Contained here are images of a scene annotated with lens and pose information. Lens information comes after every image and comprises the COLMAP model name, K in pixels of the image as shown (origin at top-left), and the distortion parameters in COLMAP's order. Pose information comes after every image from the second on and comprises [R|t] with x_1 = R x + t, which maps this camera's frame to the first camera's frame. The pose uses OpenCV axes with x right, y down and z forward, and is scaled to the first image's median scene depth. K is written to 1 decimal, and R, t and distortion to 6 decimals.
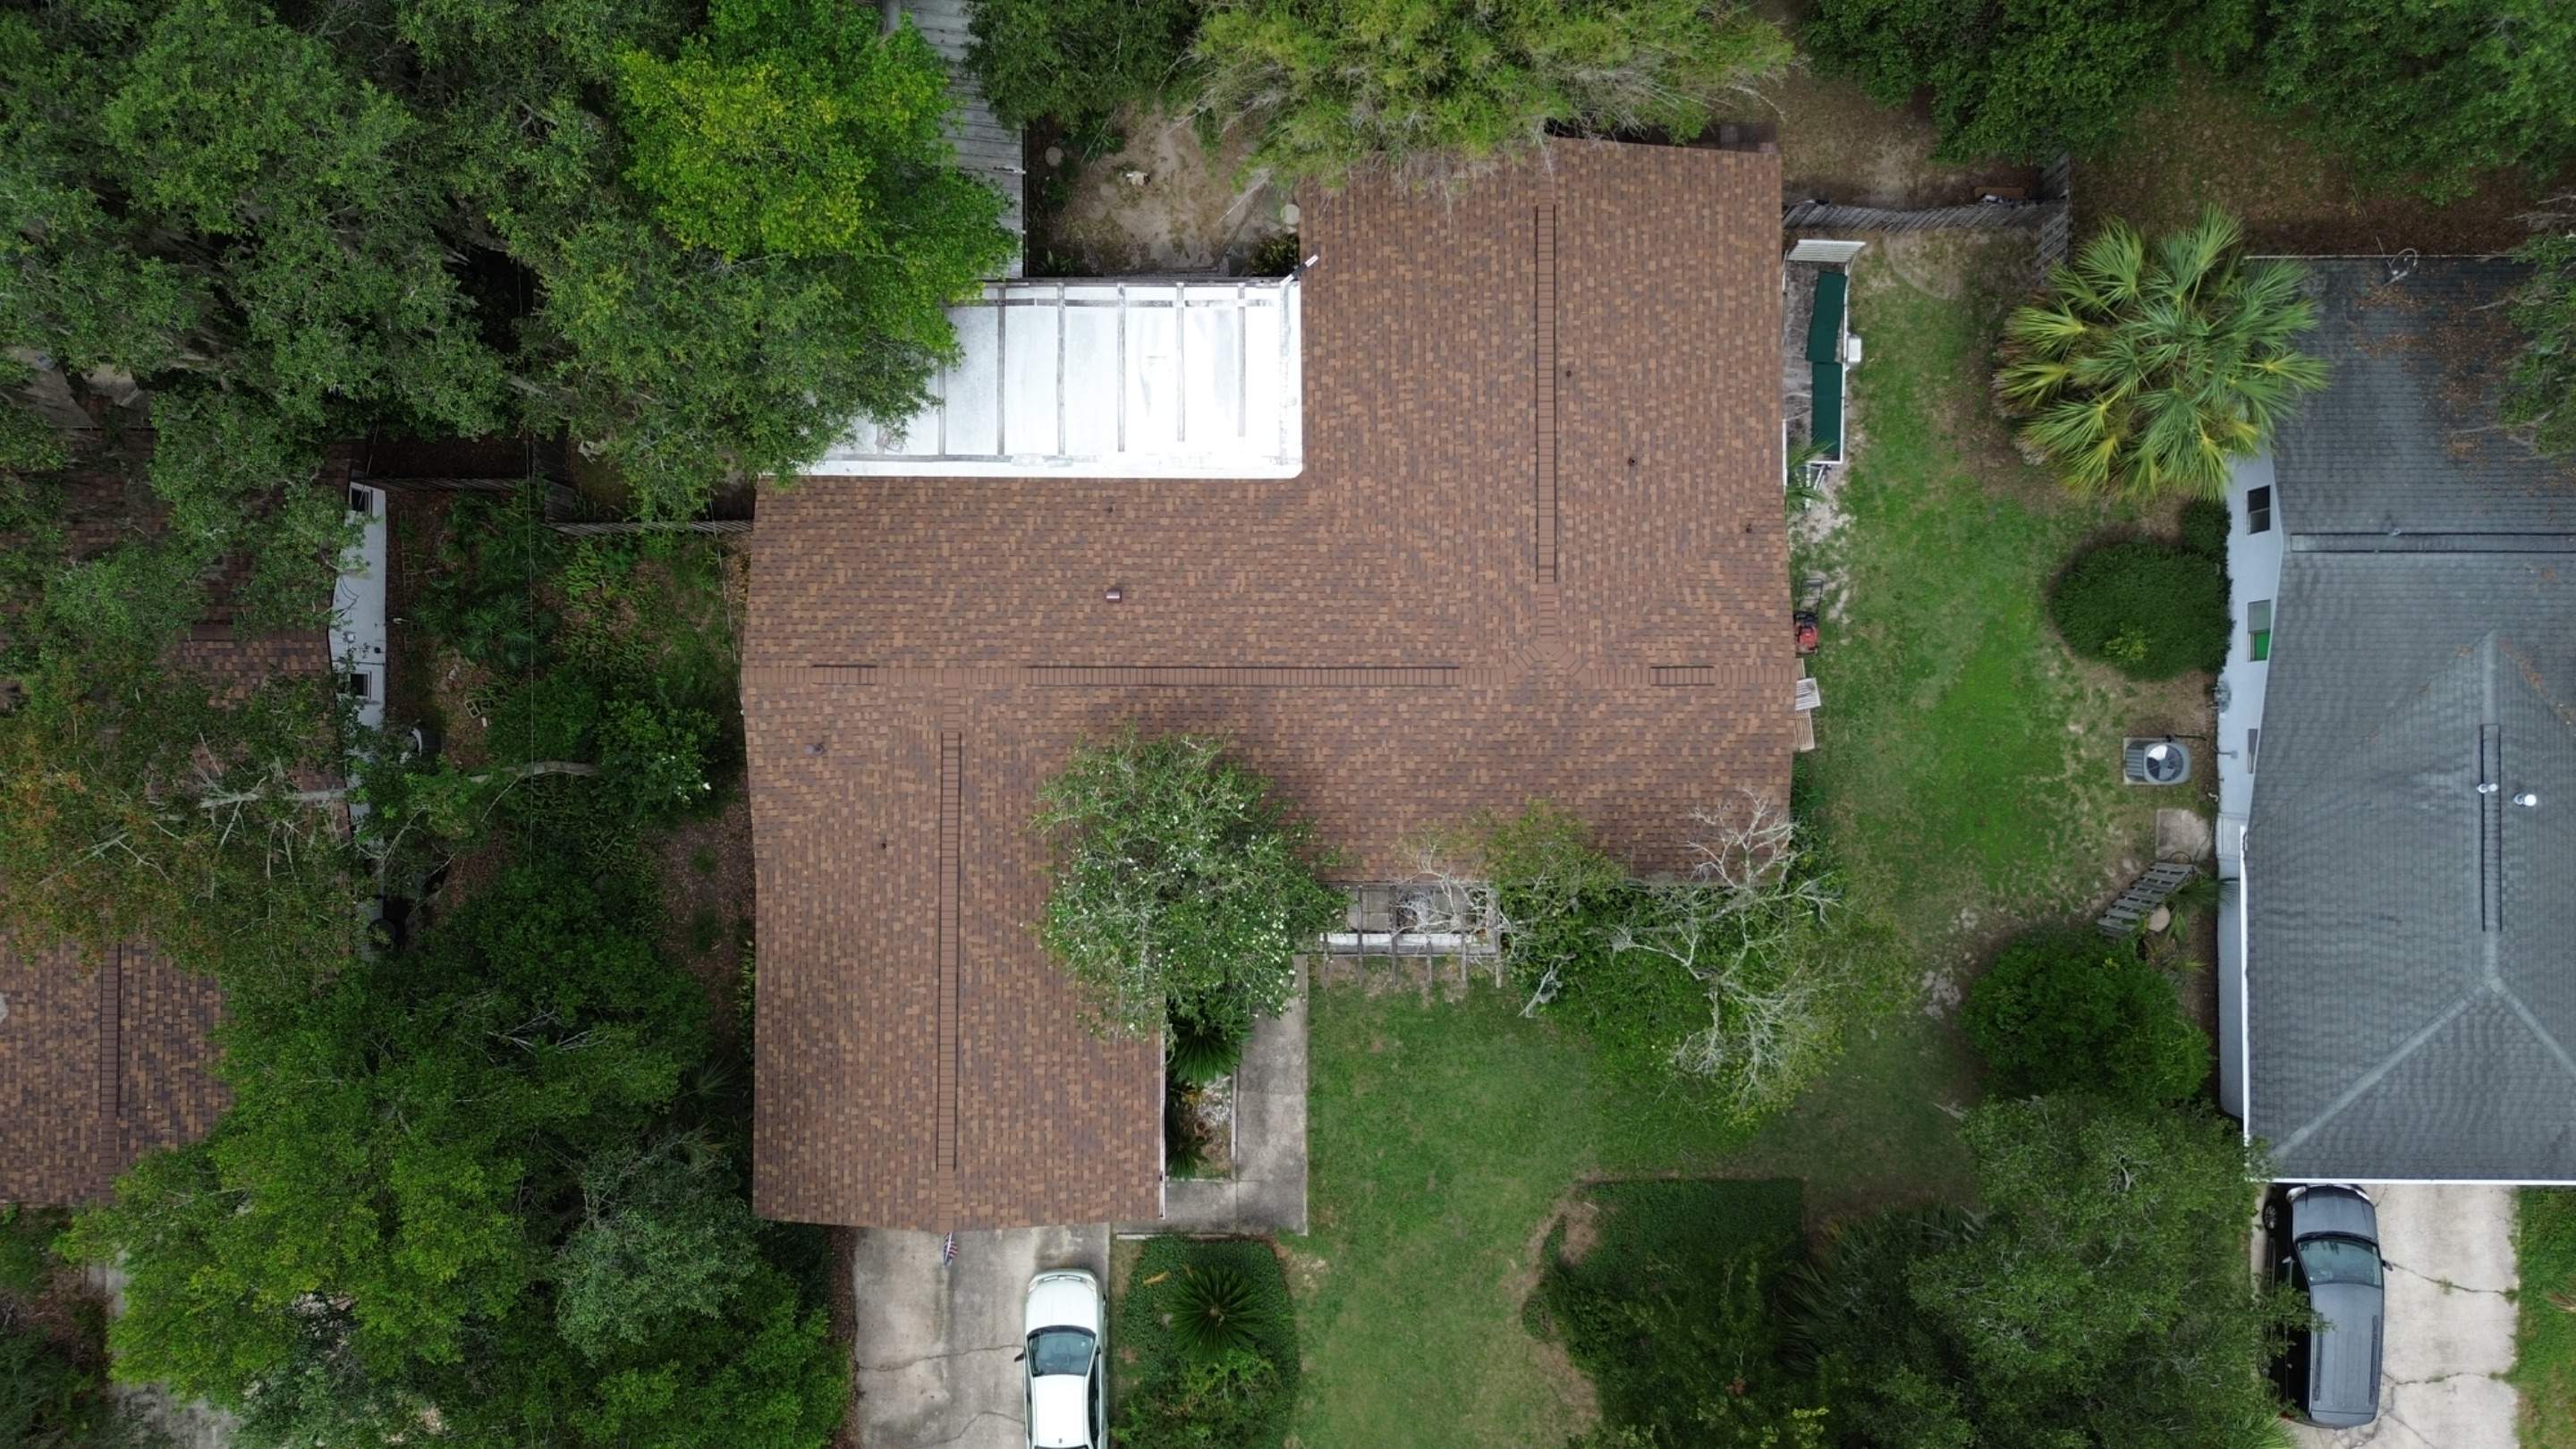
lens RADIAL K [[1842.1, 0, 1299.9], [0, 1842.1, 721.2], [0, 0, 1]] dist [0.059226, -0.053649]
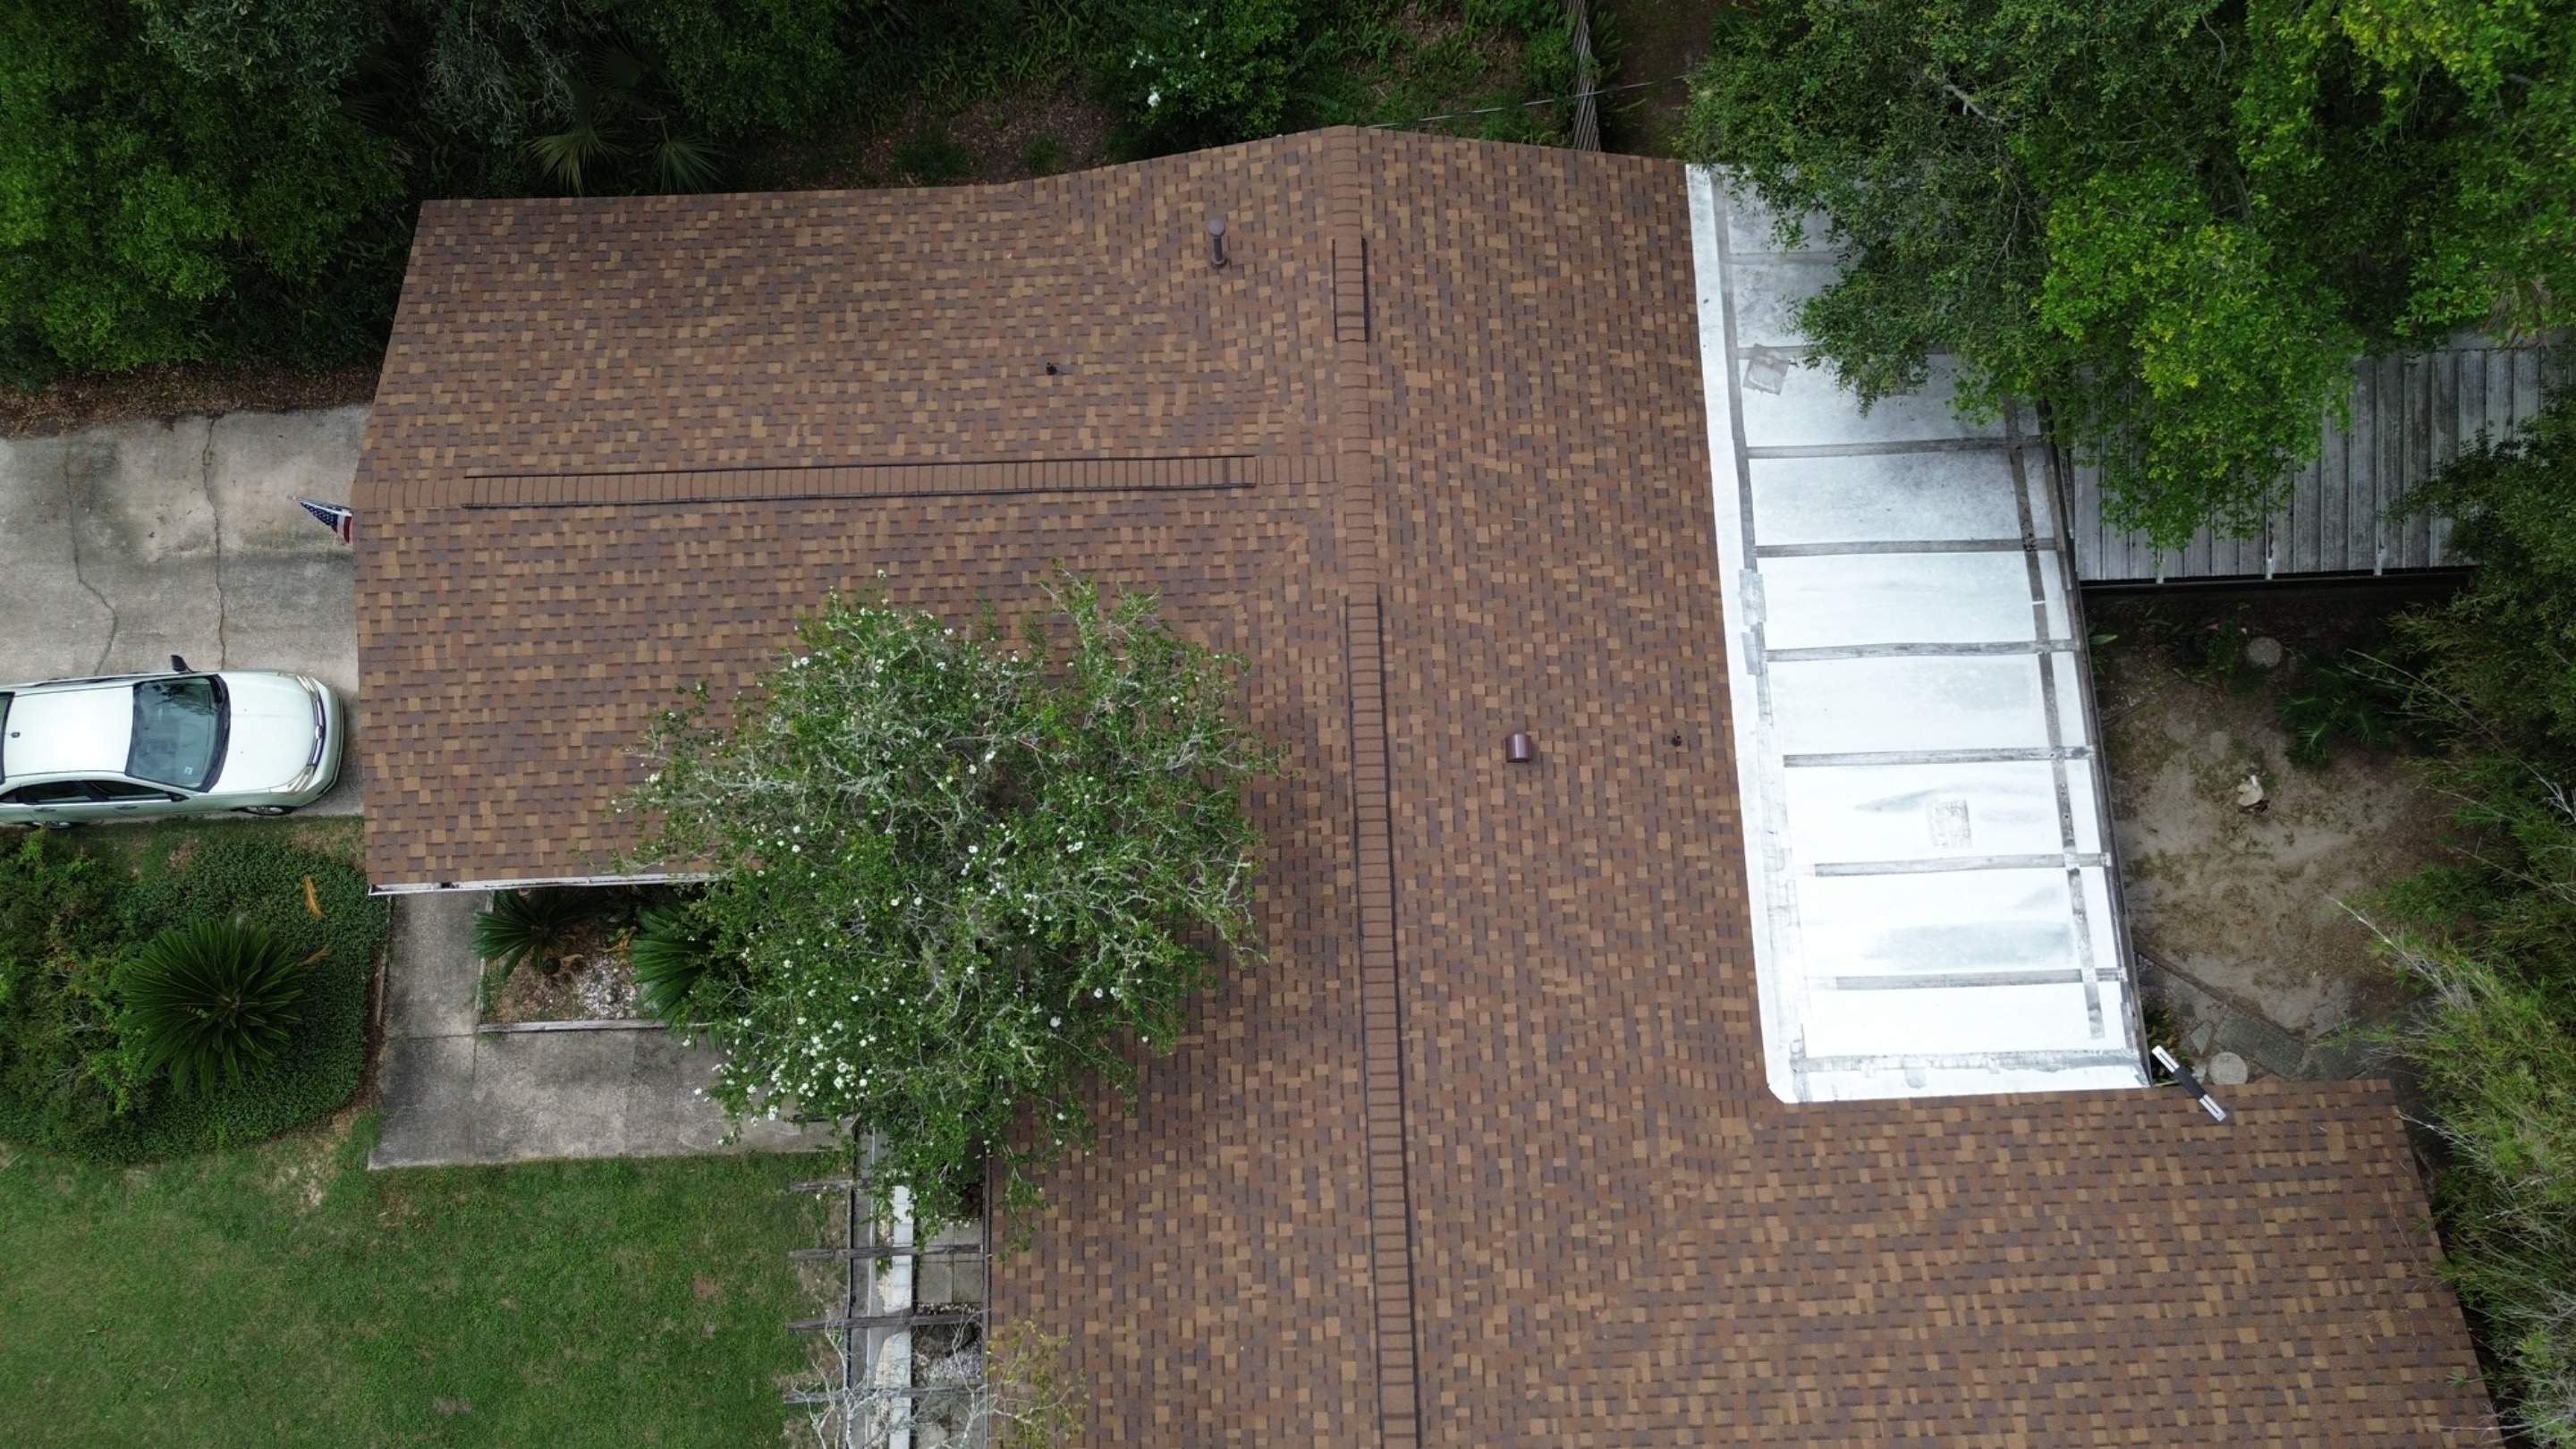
lens RADIAL K [[1842.1, 0, 1293.9], [0, 1842.1, 720.4], [0, 0, 1]] dist [0.059226, -0.053649]
pose [[0.035255, 0.973876, -0.224328, 0.008734], [-0.999168, 0.038953, 0.012077, -0.009066], [0.020499, 0.223716, 0.974439, 0.469098]]
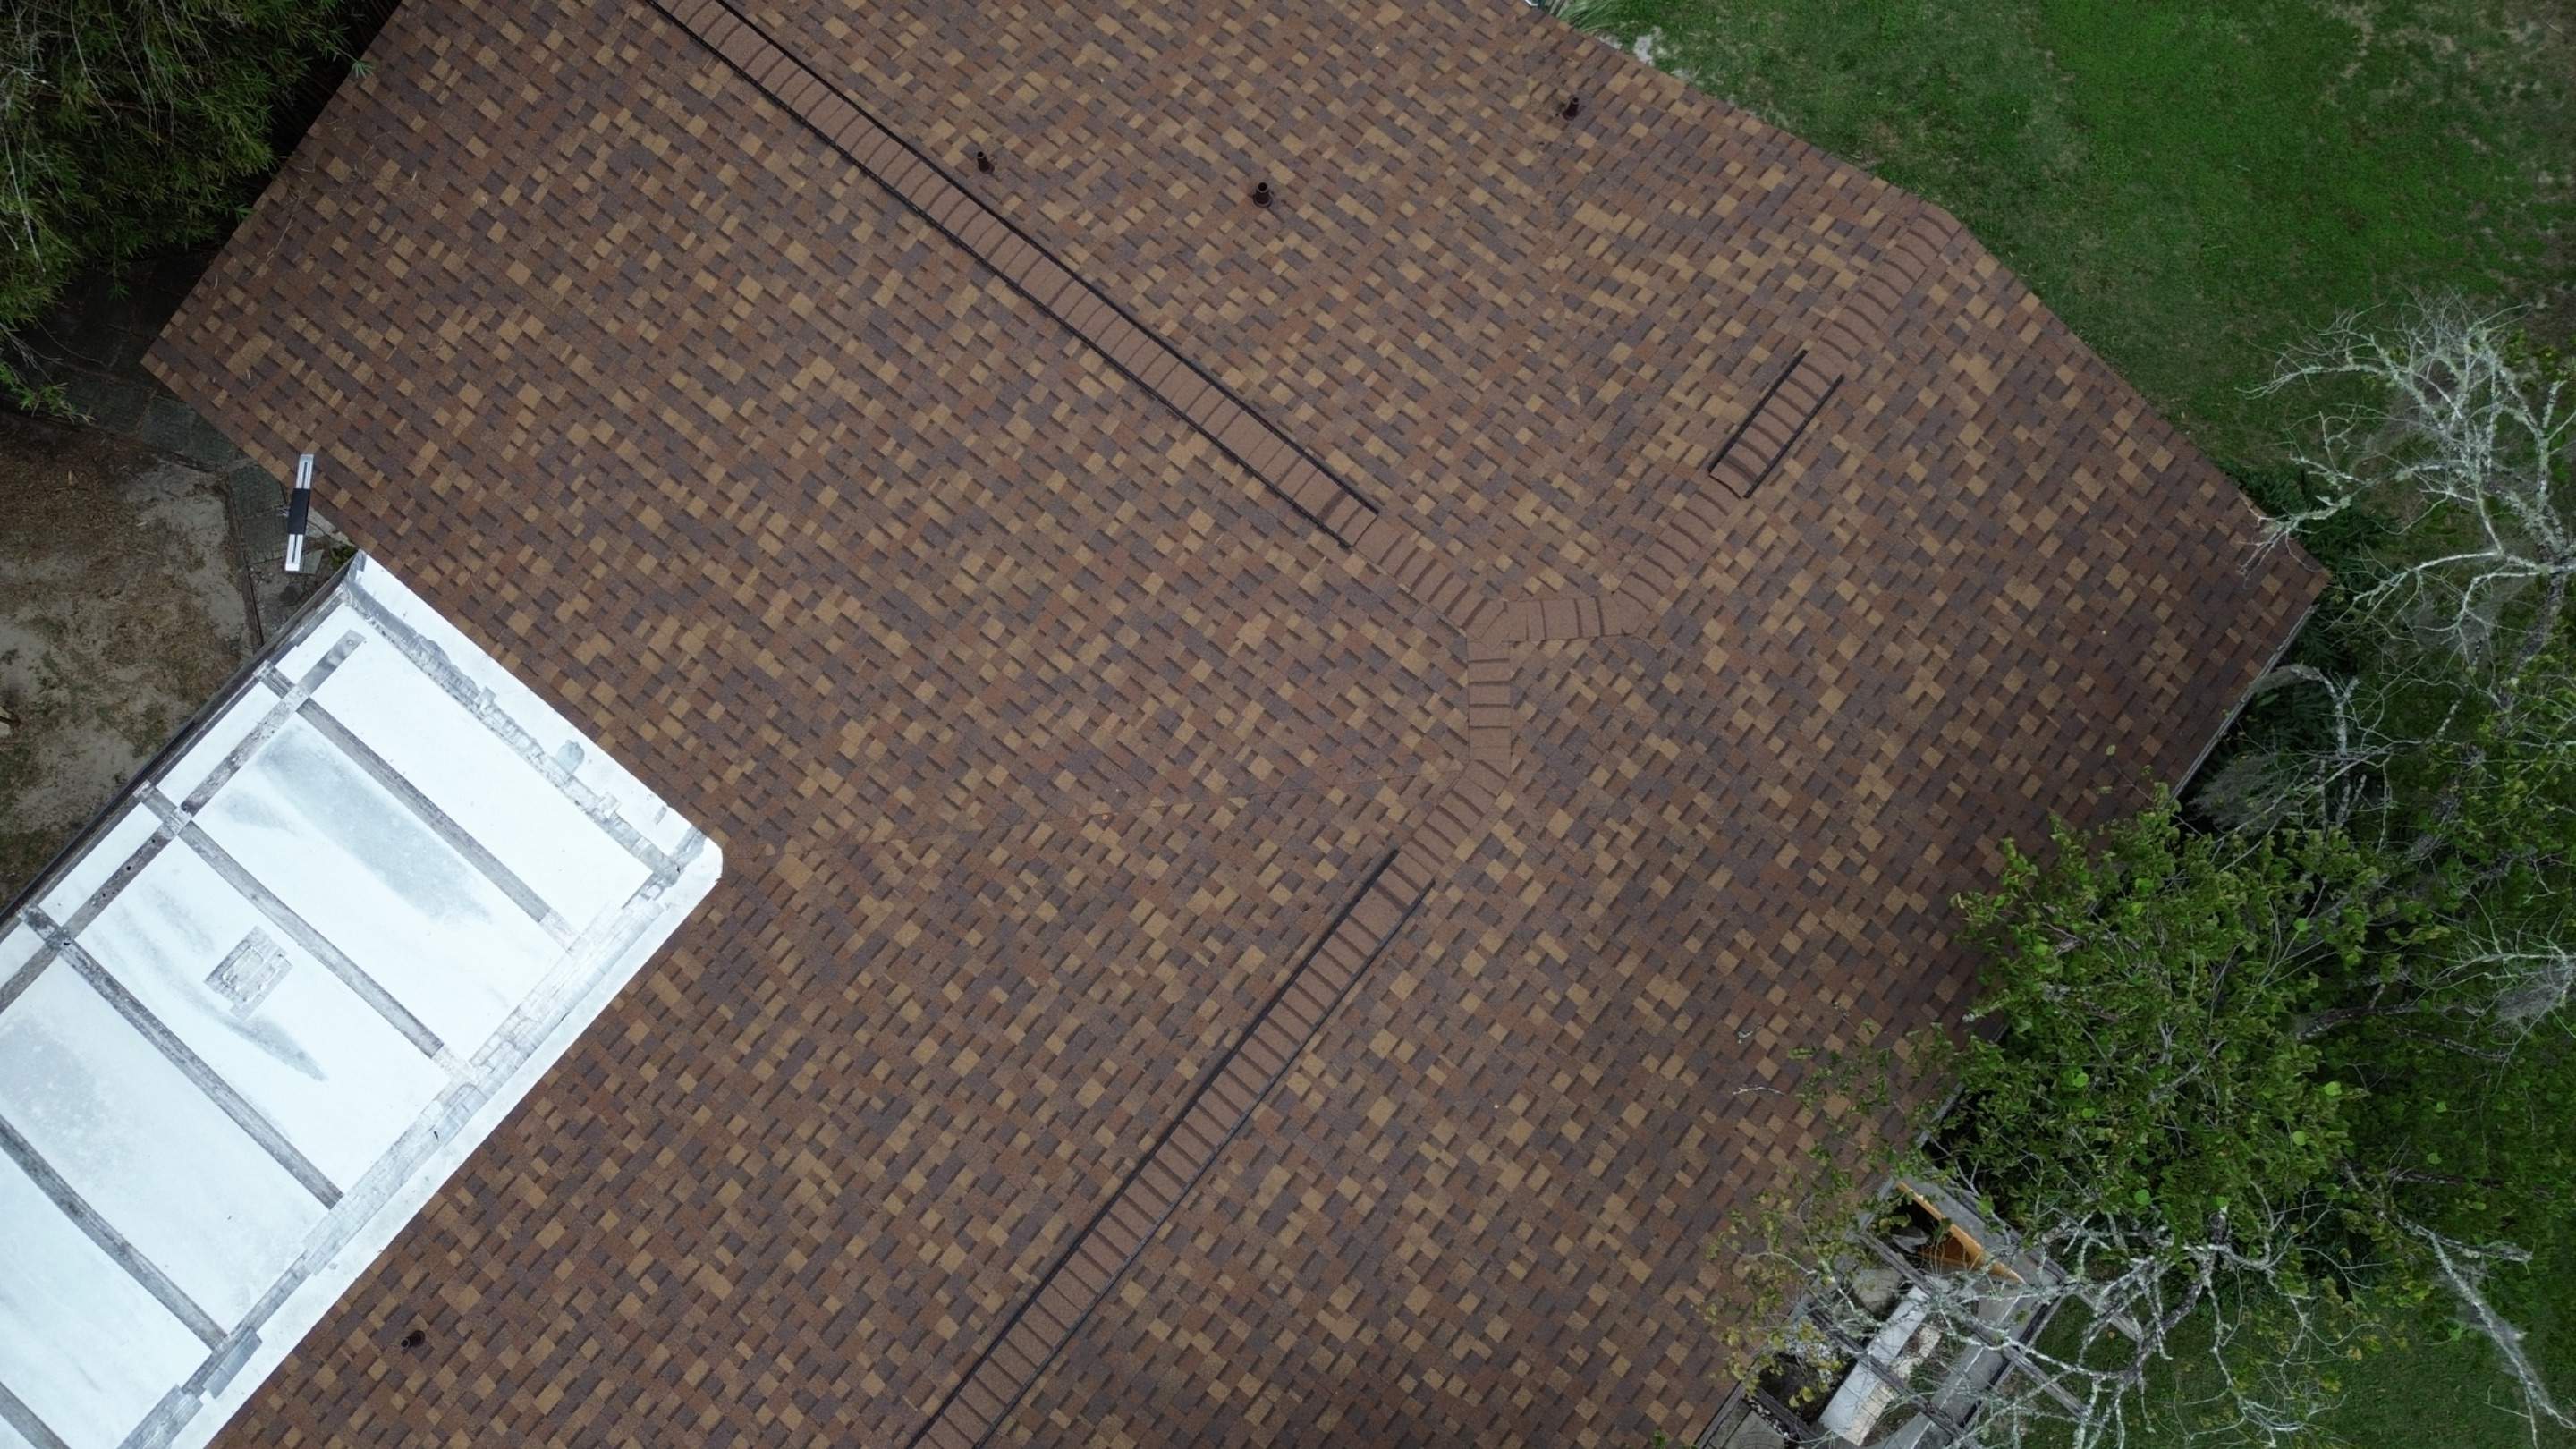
lens RADIAL K [[1842.1, 0, 1296.3], [0, 1842.1, 719.2], [0, 0, 1]] dist [0.059226, -0.053649]
pose [[0.634892, -0.750877, 0.181926, 0.027192], [0.772191, 0.624385, -0.117750, -0.017284], [-0.025176, 0.215240, 0.976237, 0.626064]]
